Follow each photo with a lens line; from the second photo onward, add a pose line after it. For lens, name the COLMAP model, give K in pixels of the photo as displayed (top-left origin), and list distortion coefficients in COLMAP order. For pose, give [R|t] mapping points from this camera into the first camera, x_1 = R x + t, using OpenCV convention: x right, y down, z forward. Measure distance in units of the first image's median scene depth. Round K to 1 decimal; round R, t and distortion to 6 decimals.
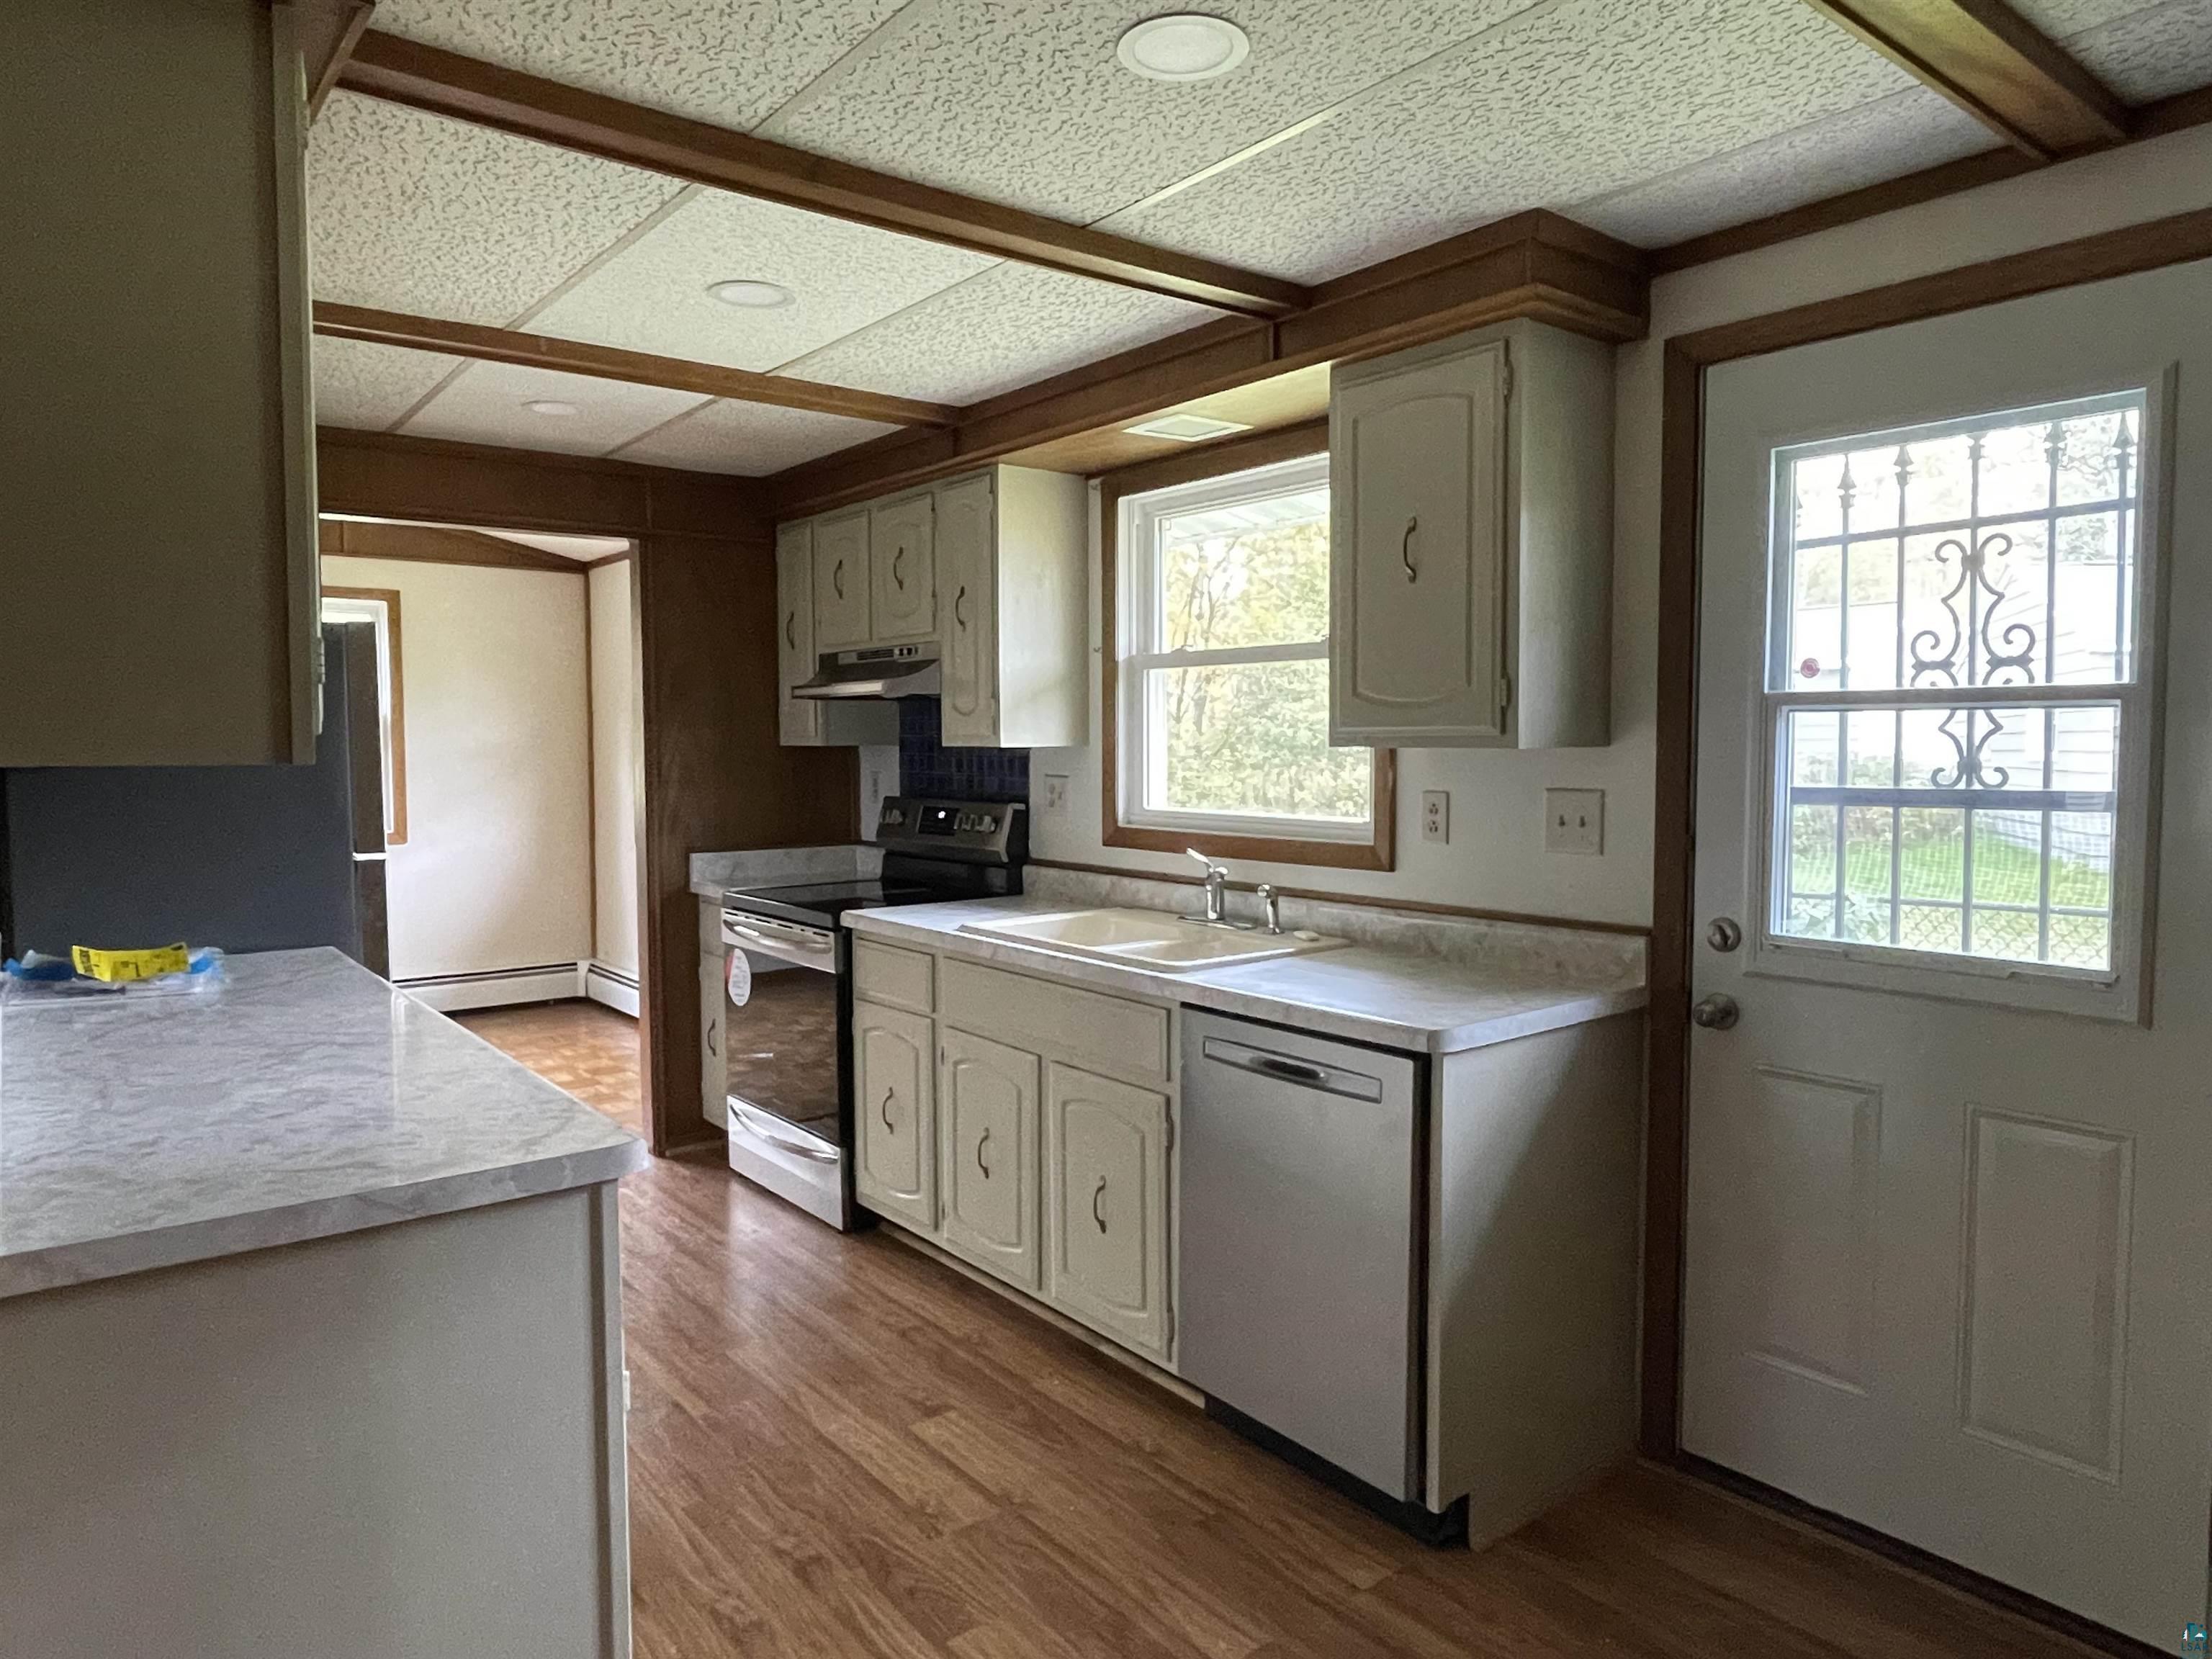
lens RADIAL K [[1391.0, 0, 1102.4], [0, 1391.0, 815.1], [0, 0, 1]] dist [-0.004458, -0.002754]
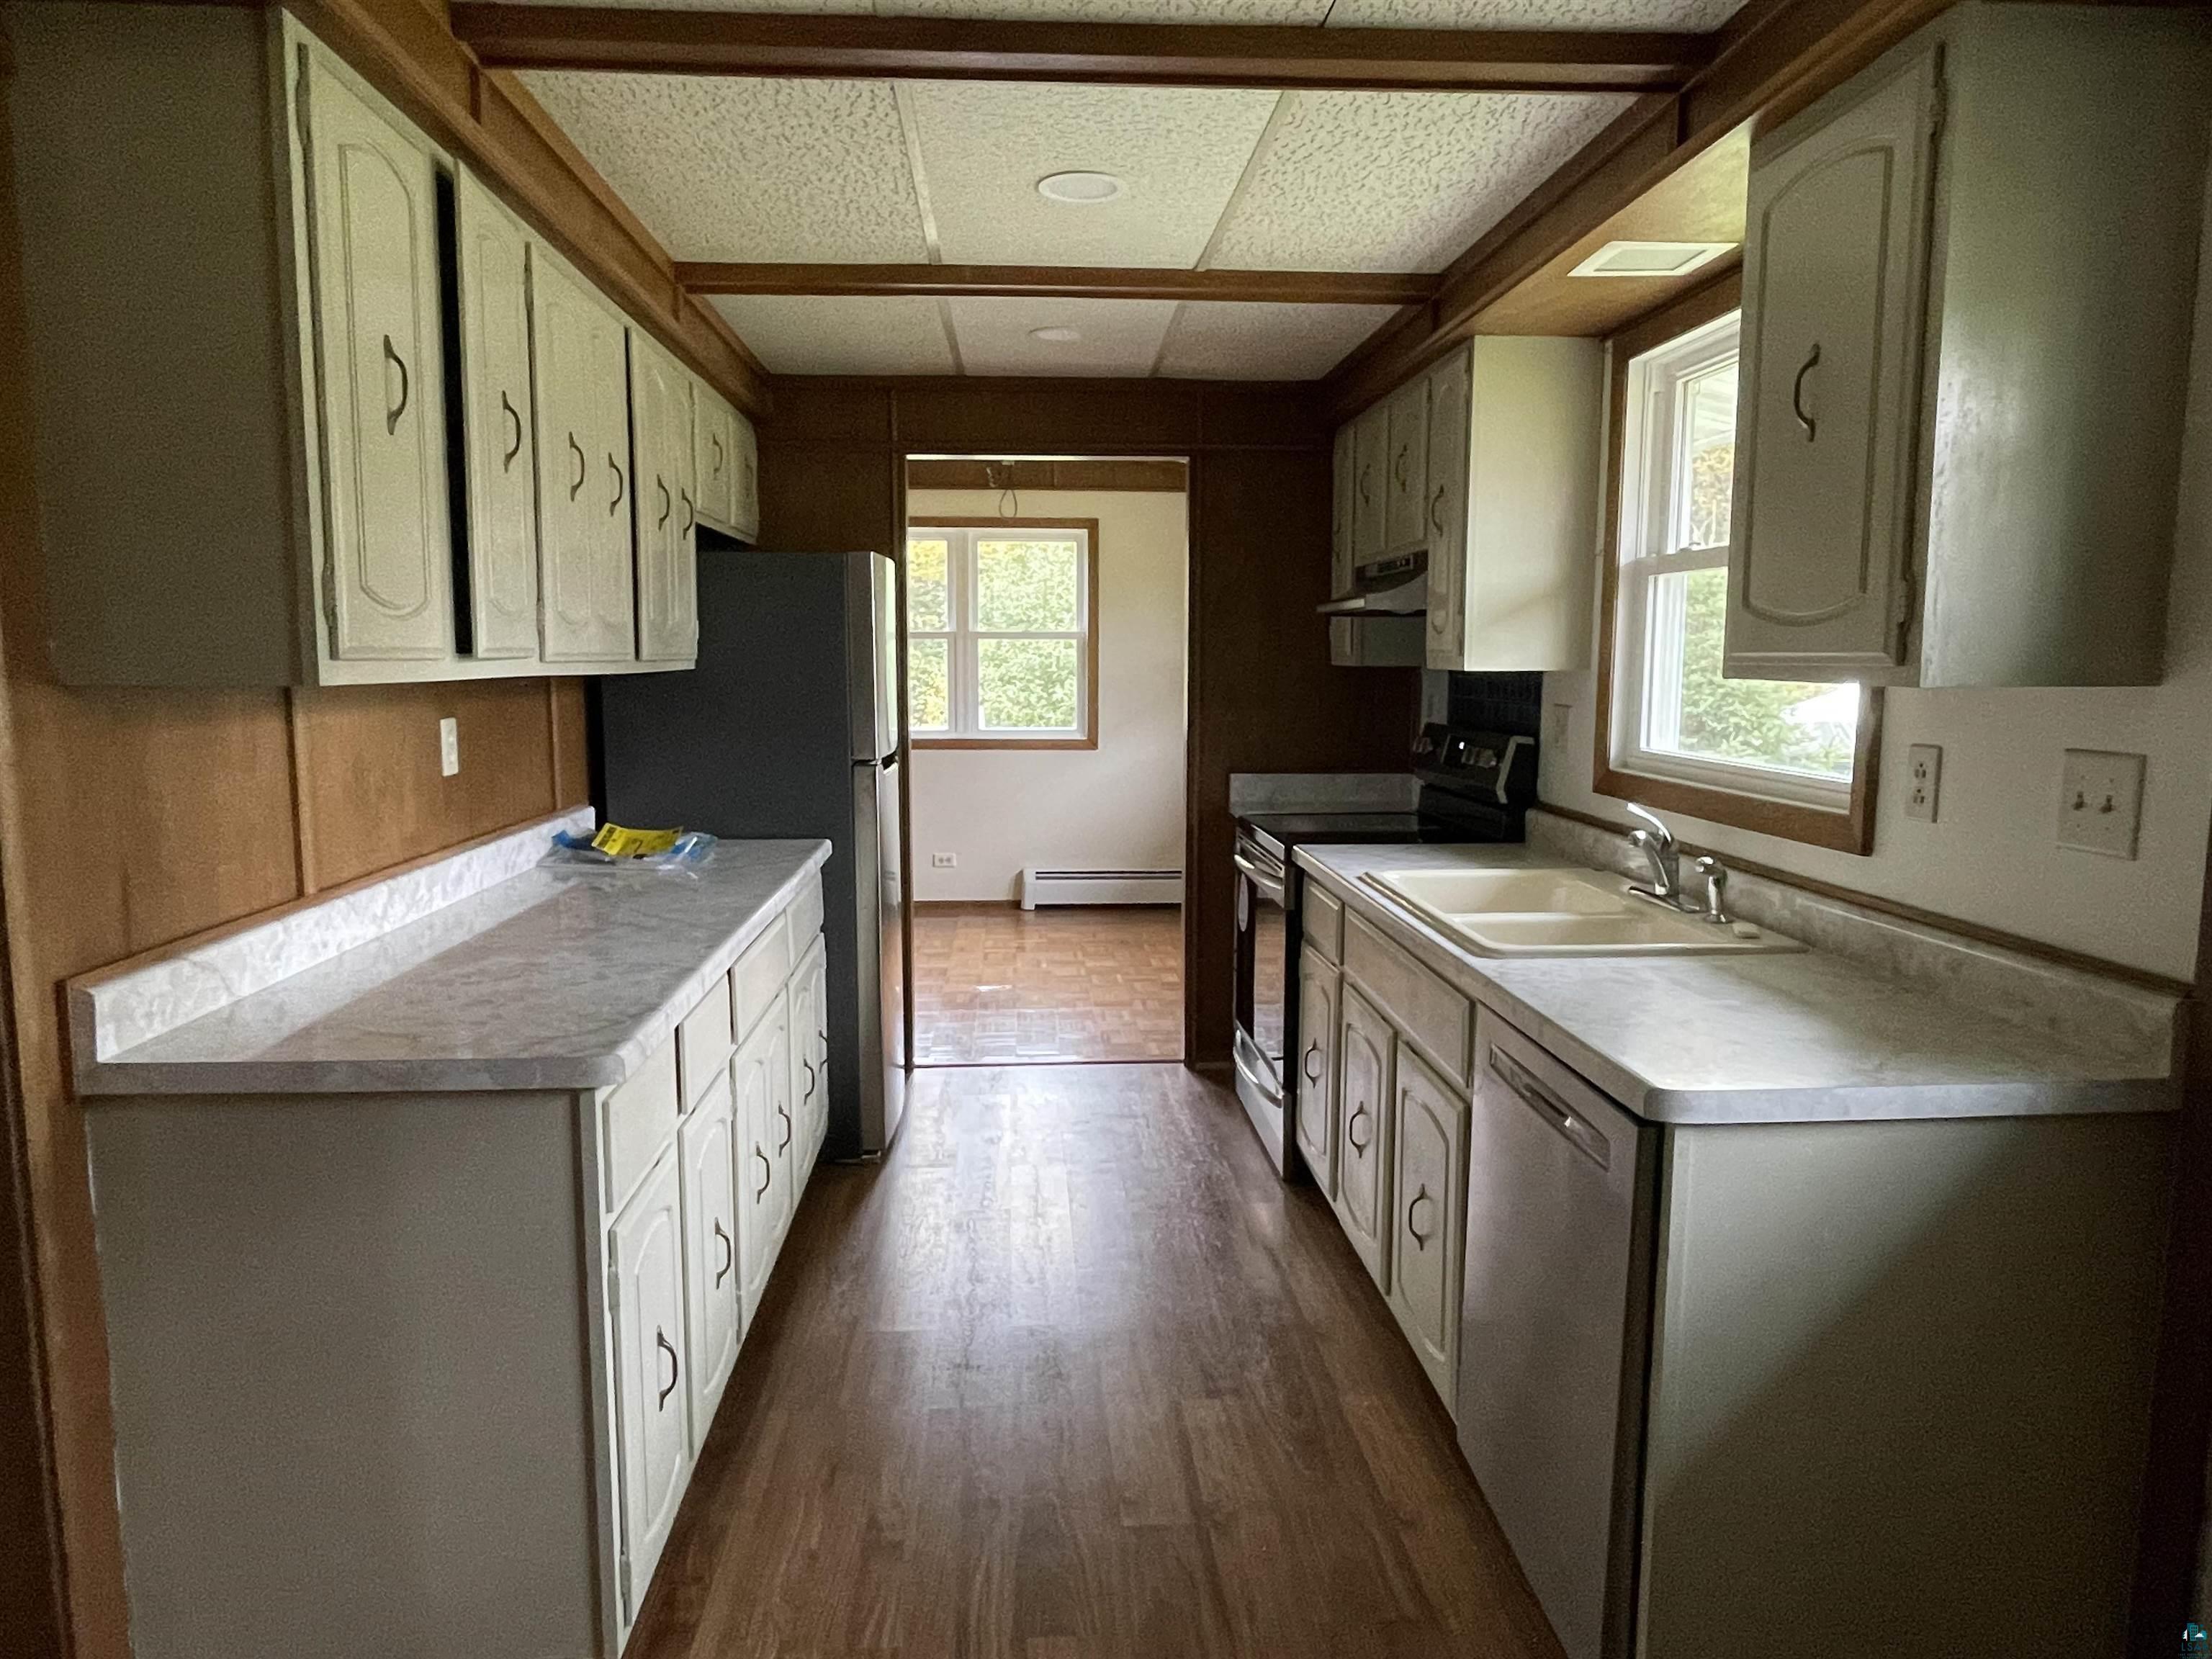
lens RADIAL K [[1391.0, 0, 1102.4], [0, 1391.0, 815.1], [0, 0, 1]] dist [-0.004458, -0.002754]
pose [[0.823134, 0.070669, -0.563433, 0.235970], [-0.036127, 0.996733, 0.072237, -0.014028], [0.566697, -0.039106, 0.822998, 0.160148]]
